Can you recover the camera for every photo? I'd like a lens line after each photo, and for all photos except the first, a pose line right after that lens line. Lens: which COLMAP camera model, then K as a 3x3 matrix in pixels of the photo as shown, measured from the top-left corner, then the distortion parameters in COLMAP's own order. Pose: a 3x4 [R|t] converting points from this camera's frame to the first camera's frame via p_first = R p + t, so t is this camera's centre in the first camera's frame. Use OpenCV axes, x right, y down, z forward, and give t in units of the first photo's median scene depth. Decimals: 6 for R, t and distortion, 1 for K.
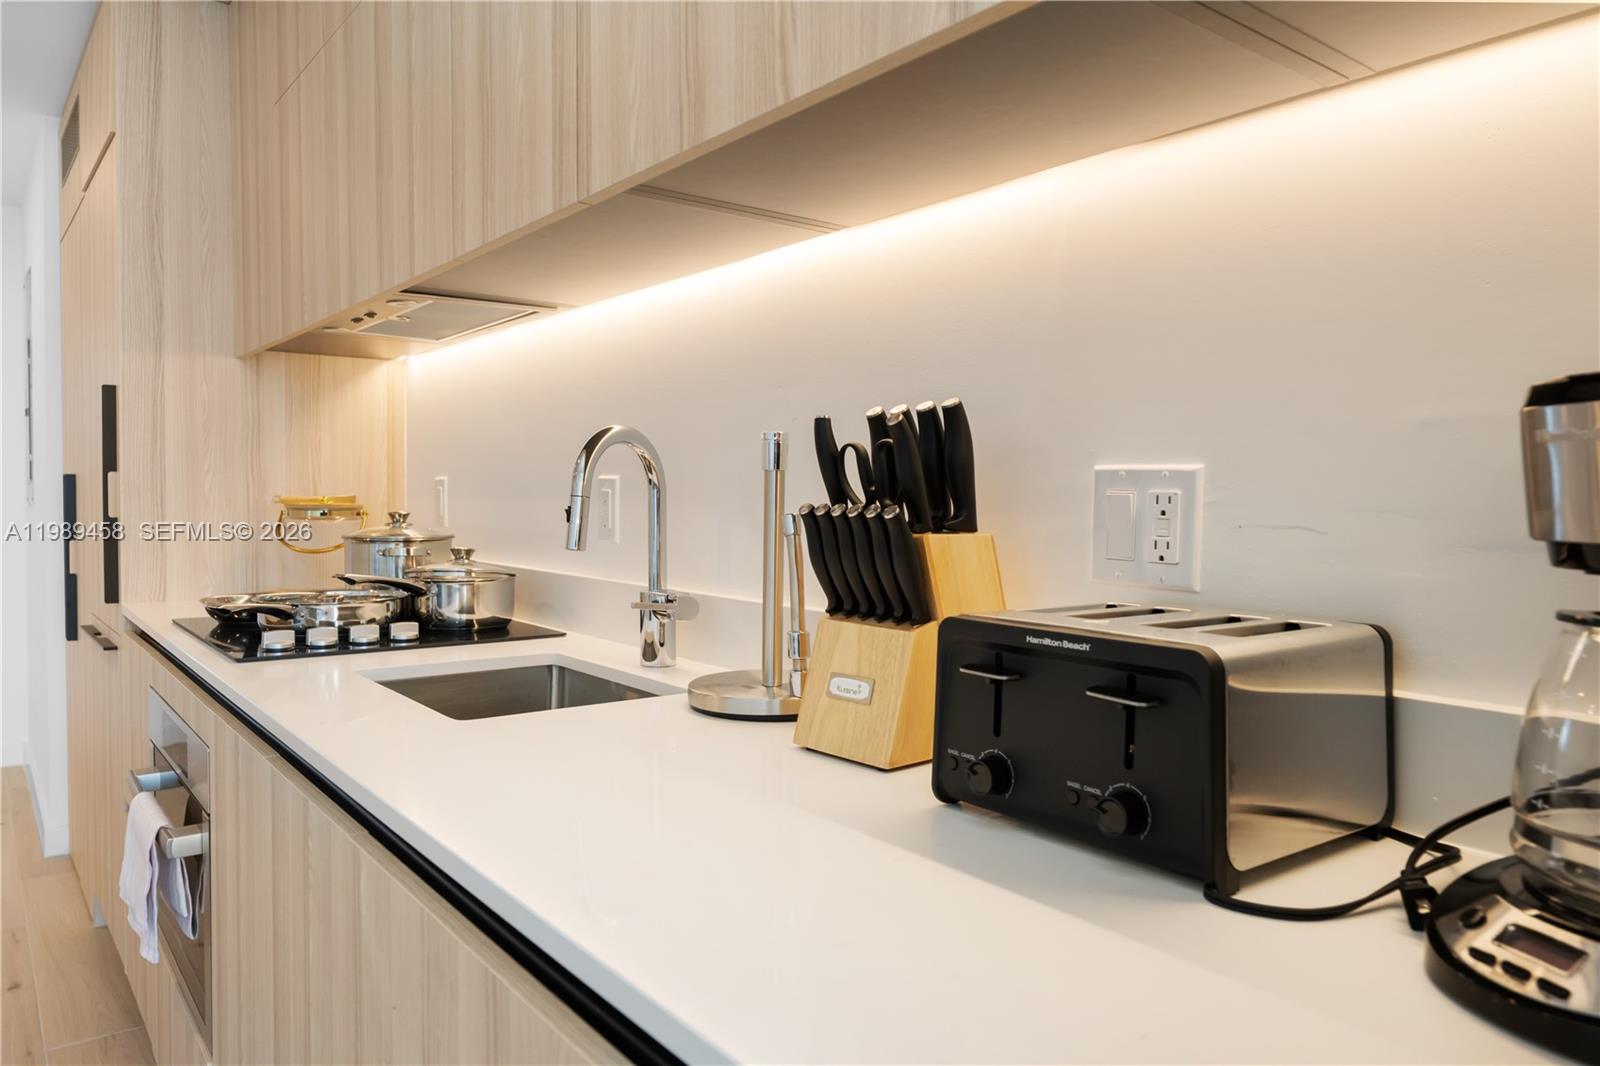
lens RADIAL K [[1062.3, 0, 791.6], [0, 1062.3, 522.4], [0, 0, 1]] dist [-0.018371, 0.001356]
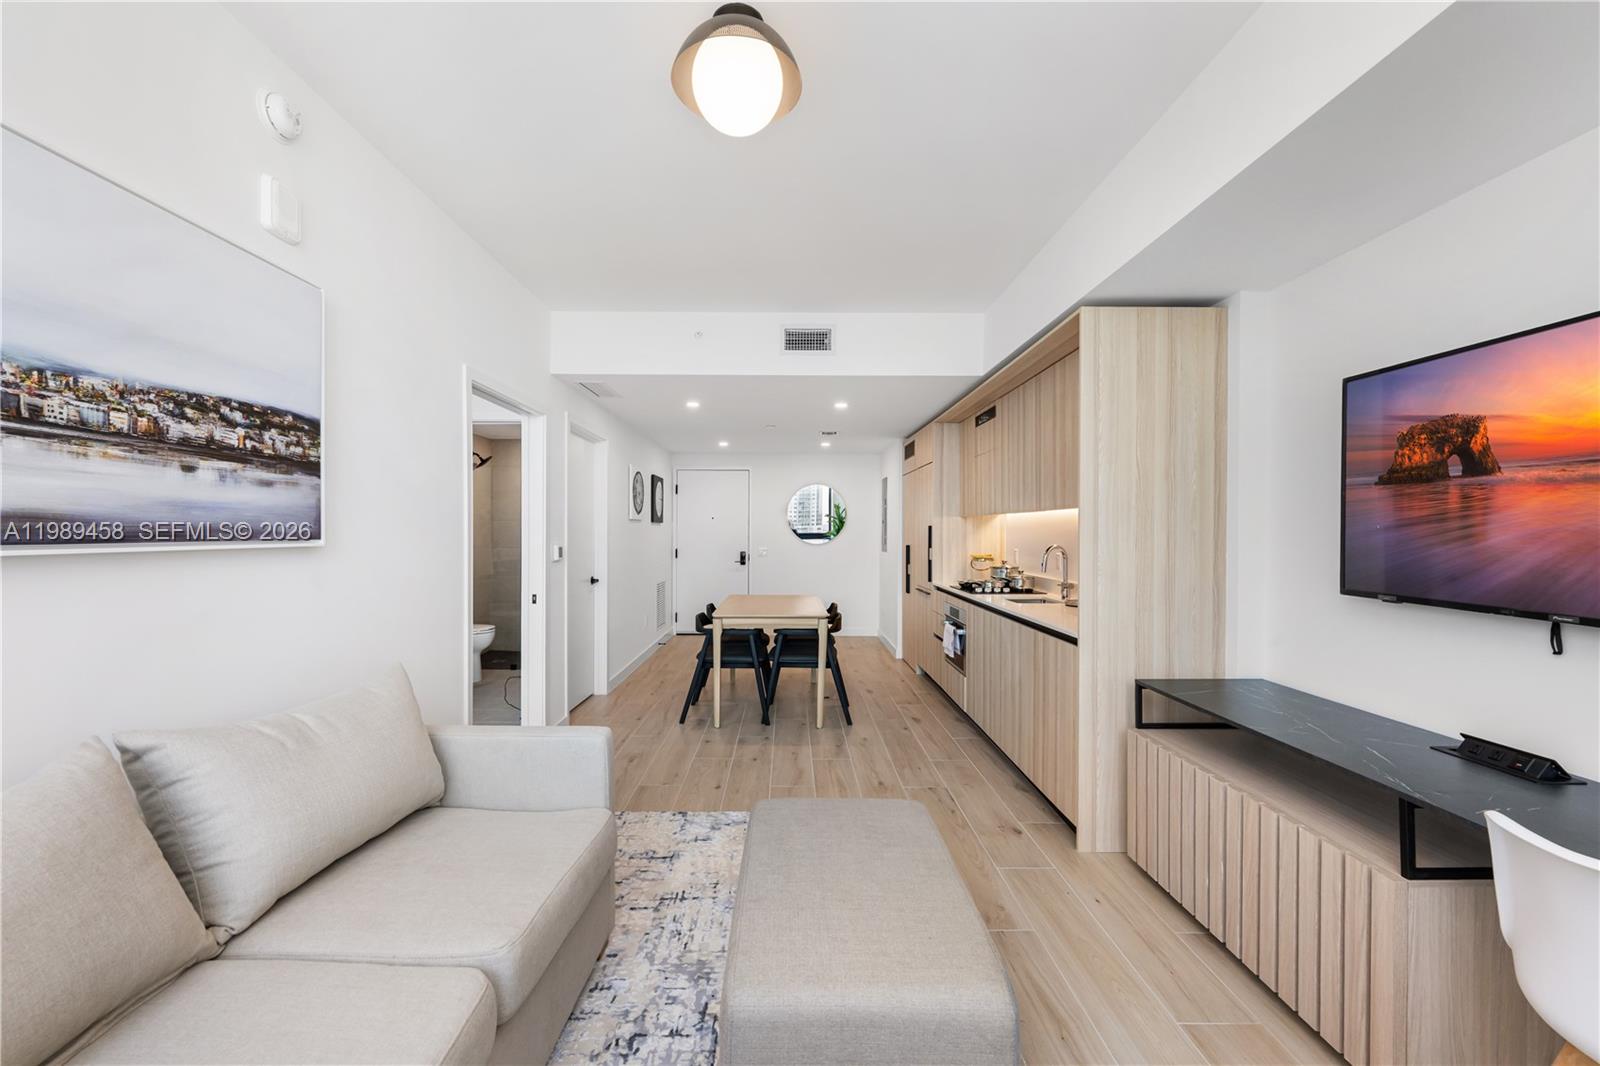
lens RADIAL K [[637.6, 0, 788.3], [0, 637.6, 534.1], [0, 0, 1]] dist [0.000651, -0.000526]
pose [[0.785540, -0.002222, -0.618807, 0.547731], [-0.014542, 0.999651, -0.022049, -0.054390], [0.618640, 0.026319, 0.785234, -1.606503]]
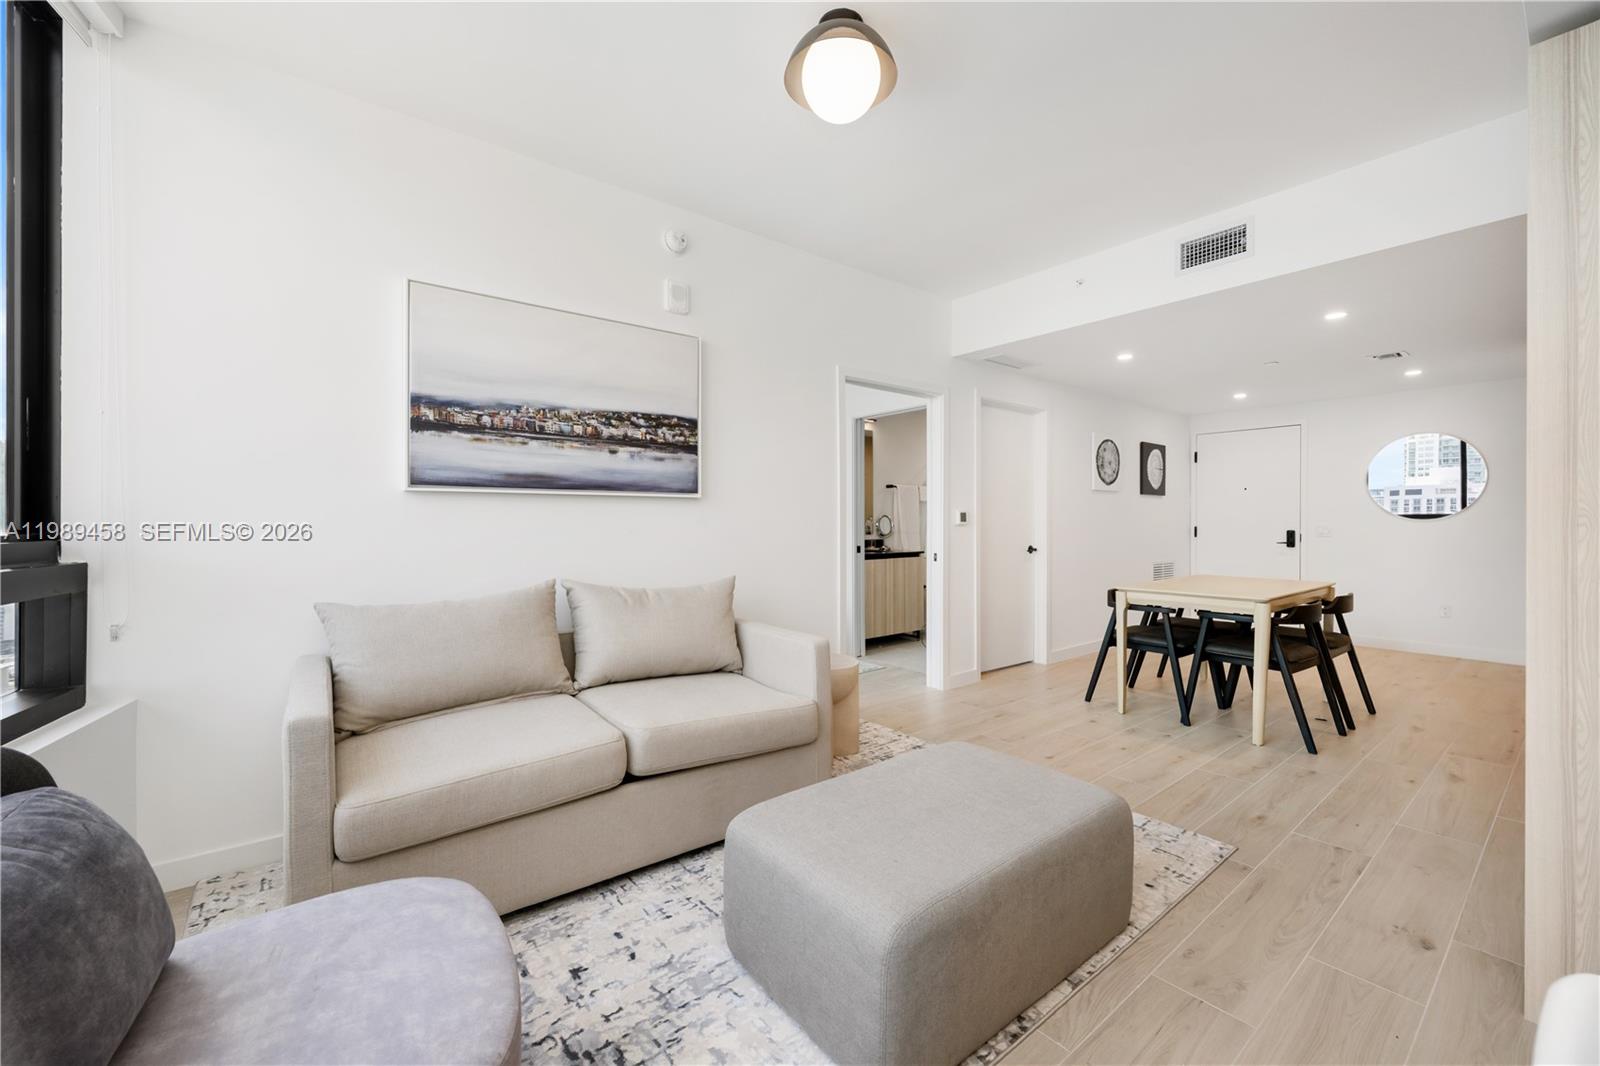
lens RADIAL K [[637.6, 0, 802.6], [0, 637.6, 521.5], [0, 0, 1]] dist [0.000651, -0.000526]
pose [[0.002951, -0.008453, -0.999960, 1.025554], [-0.026192, 0.999621, -0.008528, 0.032515], [0.999653, 0.026216, 0.002729, -0.914417]]
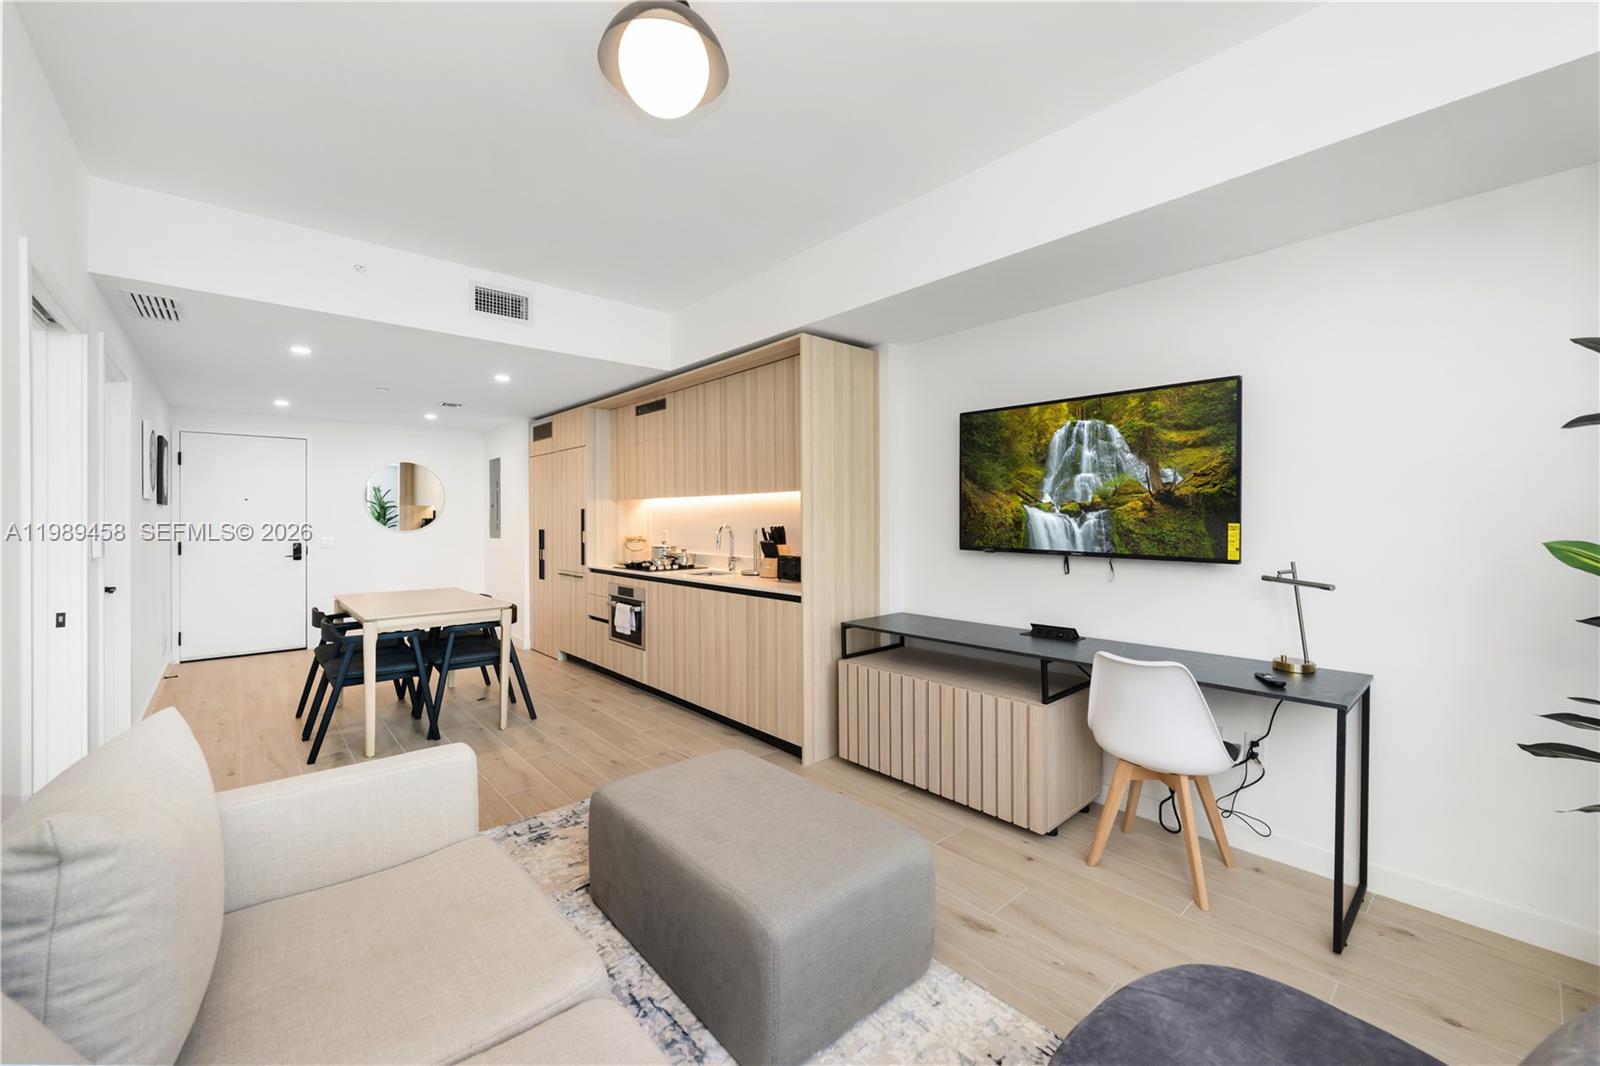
lens RADIAL K [[637.6, 0, 780.9], [0, 637.6, 516.1], [0, 0, 1]] dist [0.000651, -0.000526]
pose [[0.998978, -0.011397, 0.043749, -0.021581], [0.012761, 0.999438, -0.031006, -0.028829], [-0.043371, 0.031533, 0.998561, -1.902952]]
